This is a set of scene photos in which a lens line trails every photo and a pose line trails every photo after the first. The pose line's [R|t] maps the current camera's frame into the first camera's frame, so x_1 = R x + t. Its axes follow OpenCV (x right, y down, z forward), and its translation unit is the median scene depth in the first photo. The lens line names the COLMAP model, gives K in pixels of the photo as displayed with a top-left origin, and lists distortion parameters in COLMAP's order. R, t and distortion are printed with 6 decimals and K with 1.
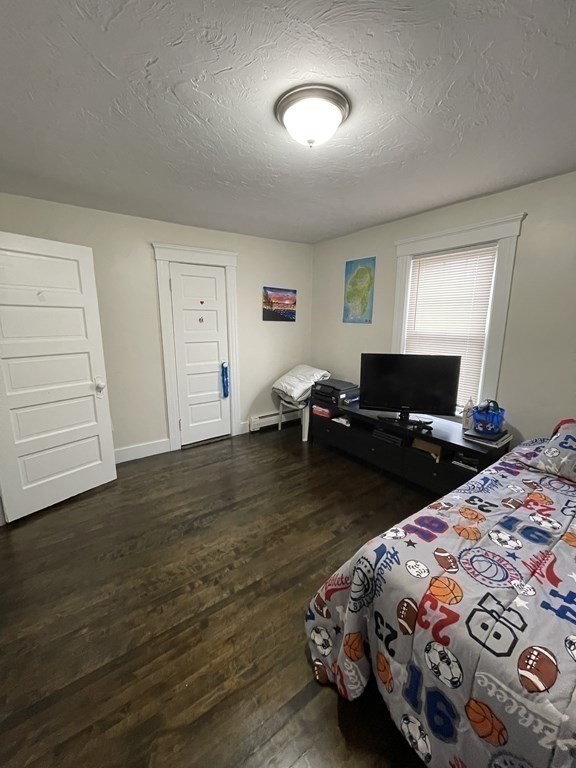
lens RADIAL K [[310.5, 0, 286.6], [0, 310.5, 383.6], [0, 0, 1]] dist [-0.003244, 0.000046]
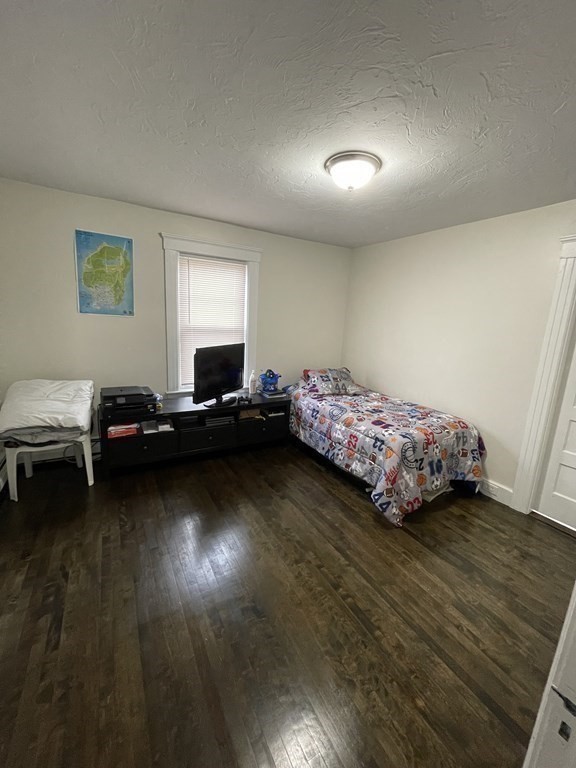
lens RADIAL K [[310.5, 0, 286.5], [0, 310.5, 380.9], [0, 0, 1]] dist [-0.003244, 0.000046]
pose [[0.098063, -0.194412, 0.976006, -0.927873], [0.158148, 0.971314, 0.177588, -0.164622], [-0.982534, 0.136939, 0.125996, 0.792123]]
